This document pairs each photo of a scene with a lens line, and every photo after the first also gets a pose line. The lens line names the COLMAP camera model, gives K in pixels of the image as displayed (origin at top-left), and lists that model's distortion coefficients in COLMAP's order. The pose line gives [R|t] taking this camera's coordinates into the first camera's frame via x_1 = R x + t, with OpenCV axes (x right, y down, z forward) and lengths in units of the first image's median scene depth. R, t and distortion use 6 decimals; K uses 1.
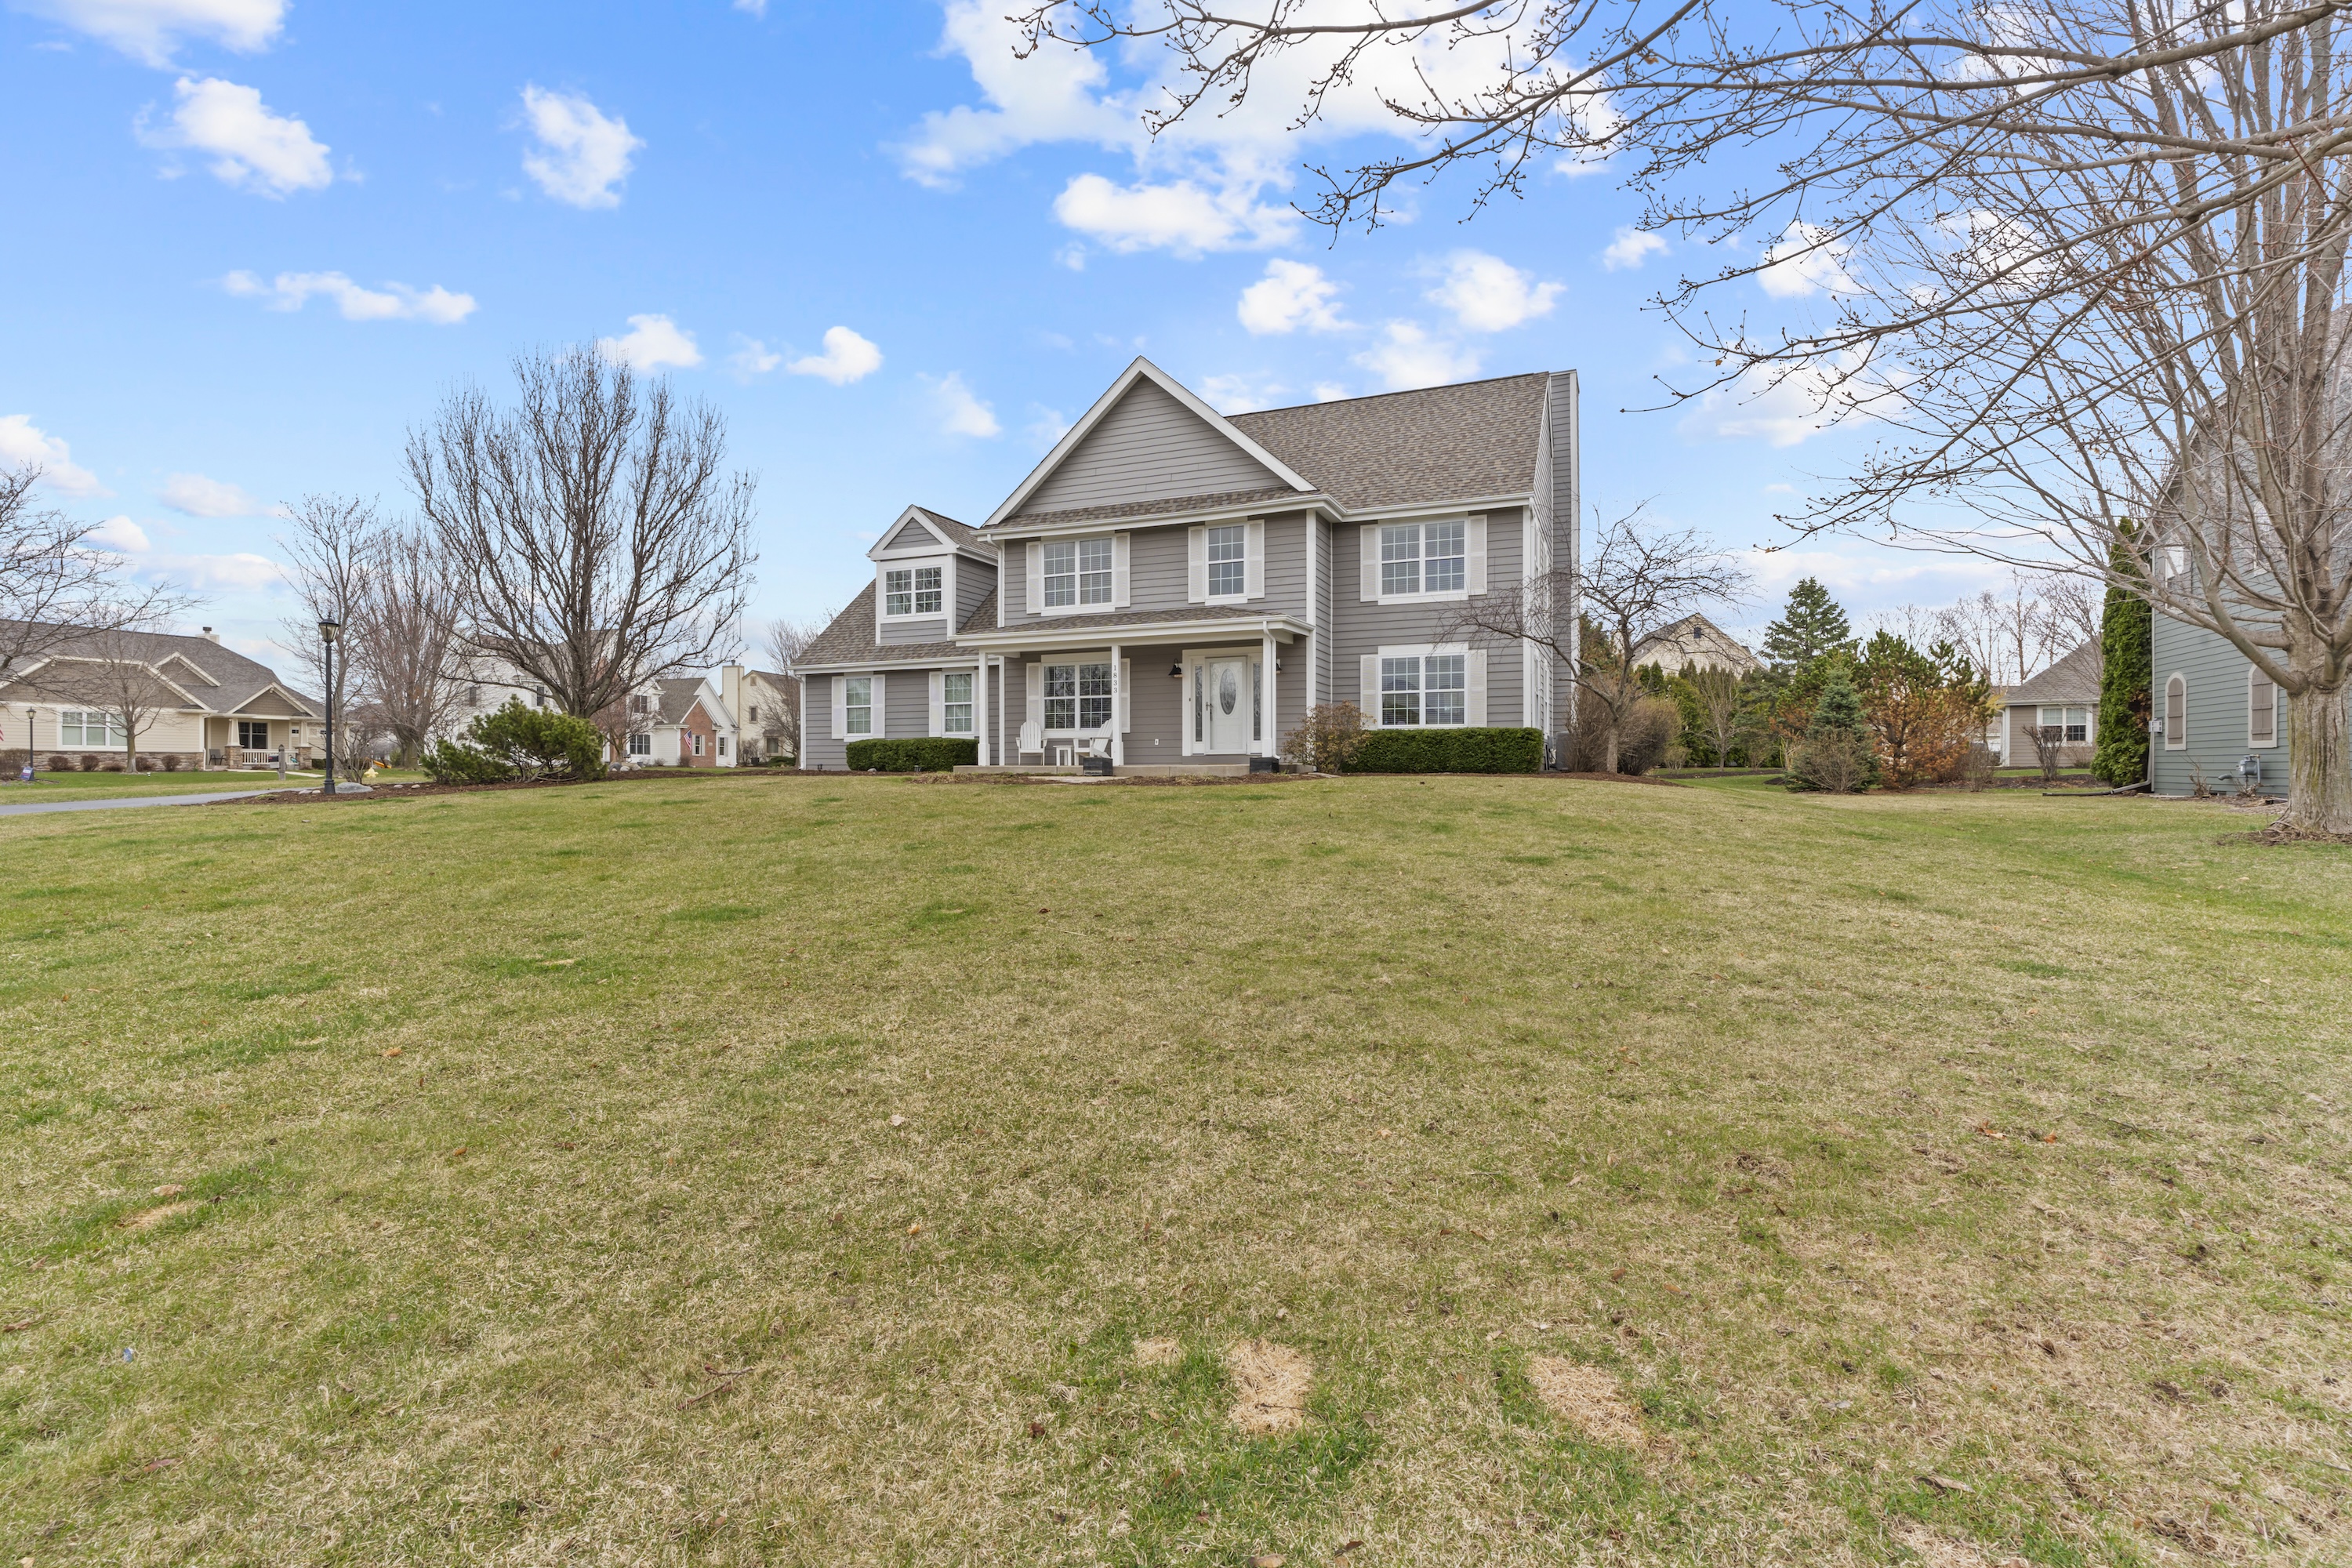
lens RADIAL K [[1069.6, 0, 1176.0], [0, 1069.6, 784.0], [0, 0, 1]] dist [0.001073, 0.000175]
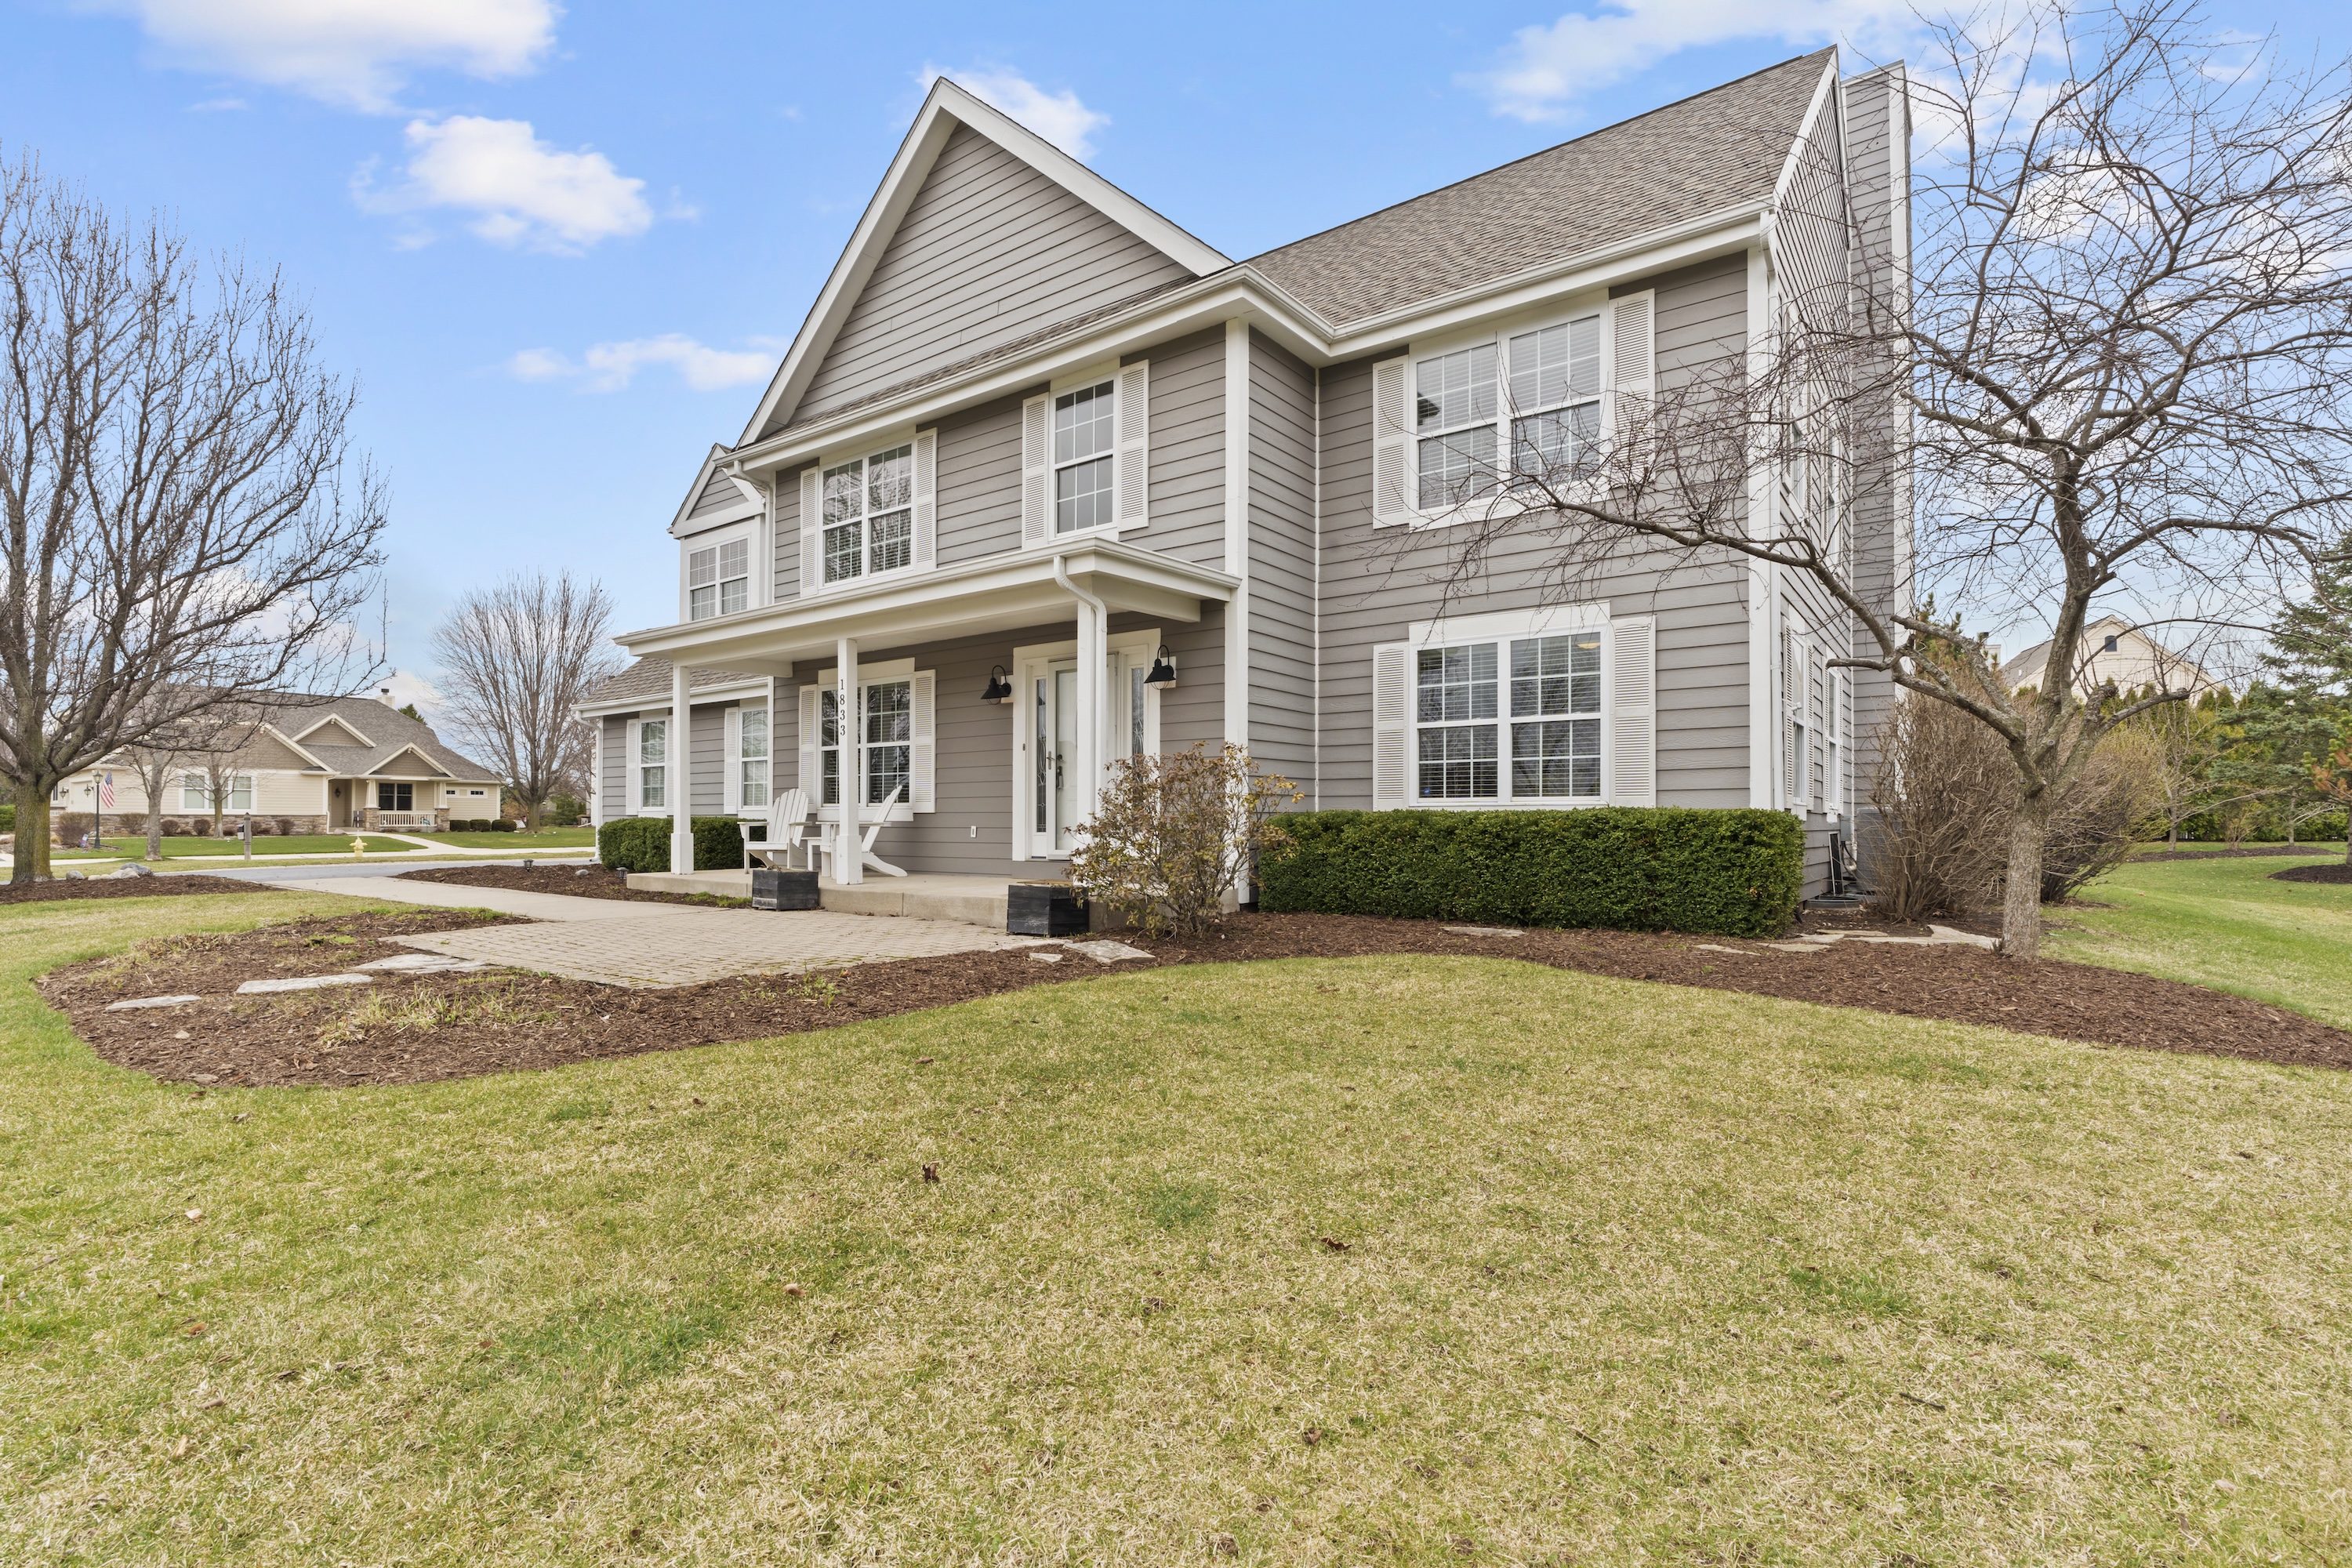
lens RADIAL K [[1072.5, 0, 1201.3], [0, 1072.5, 813.3], [0, 0, 1]] dist [0.000439, 0.000195]
pose [[0.973154, 0.001058, -0.230154, 0.206783], [-0.005581, 0.999804, -0.019003, -0.039689], [0.230089, 0.019778, 0.972969, 0.539943]]
